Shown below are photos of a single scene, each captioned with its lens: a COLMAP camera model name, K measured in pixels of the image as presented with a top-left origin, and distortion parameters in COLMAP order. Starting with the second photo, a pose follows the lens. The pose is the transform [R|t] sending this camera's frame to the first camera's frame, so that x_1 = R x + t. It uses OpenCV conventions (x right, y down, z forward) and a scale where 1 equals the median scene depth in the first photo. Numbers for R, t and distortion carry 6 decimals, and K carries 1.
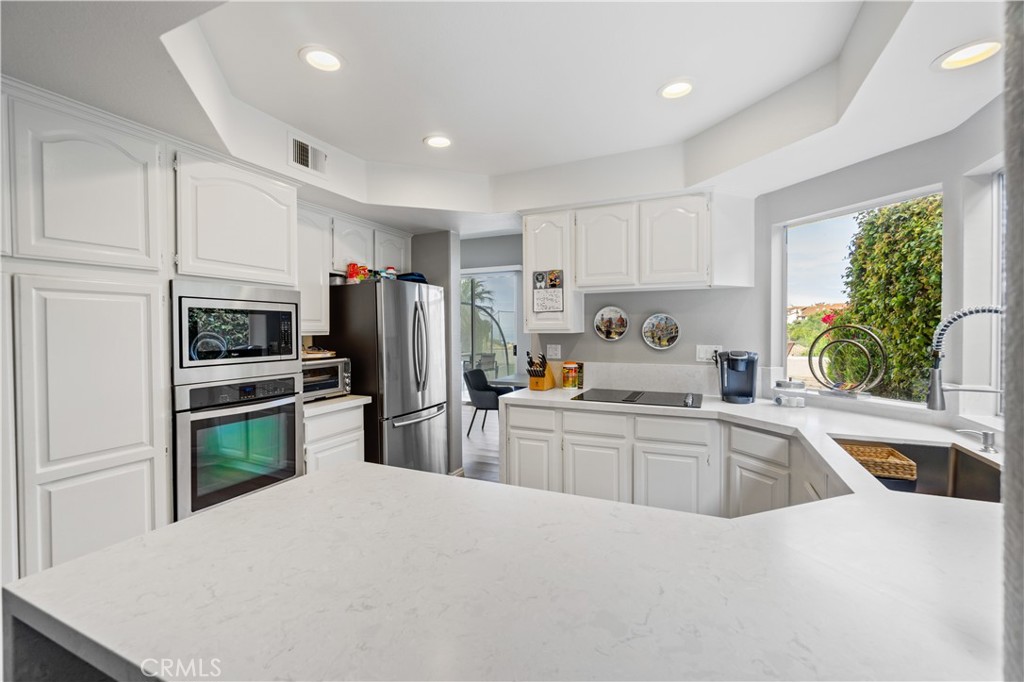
lens RADIAL K [[449.4, 0, 511.6], [0, 449.4, 338.6], [0, 0, 1]] dist [-0.010834, 0.003009]
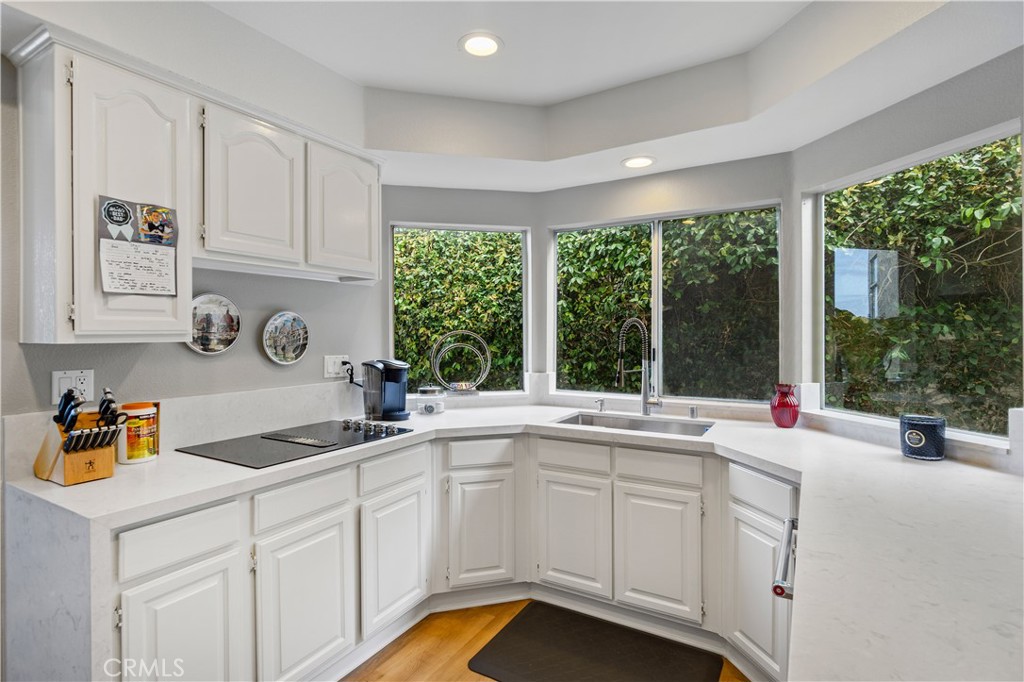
lens RADIAL K [[509.2, 0, 509.9], [0, 509.2, 334.4], [0, 0, 1]] dist [-0.002680, 0.001150]
pose [[0.106324, 0.002895, 0.994327, -0.380959], [0.028795, 0.999567, -0.005990, -0.006790], [-0.993914, 0.029268, 0.106195, 0.582669]]
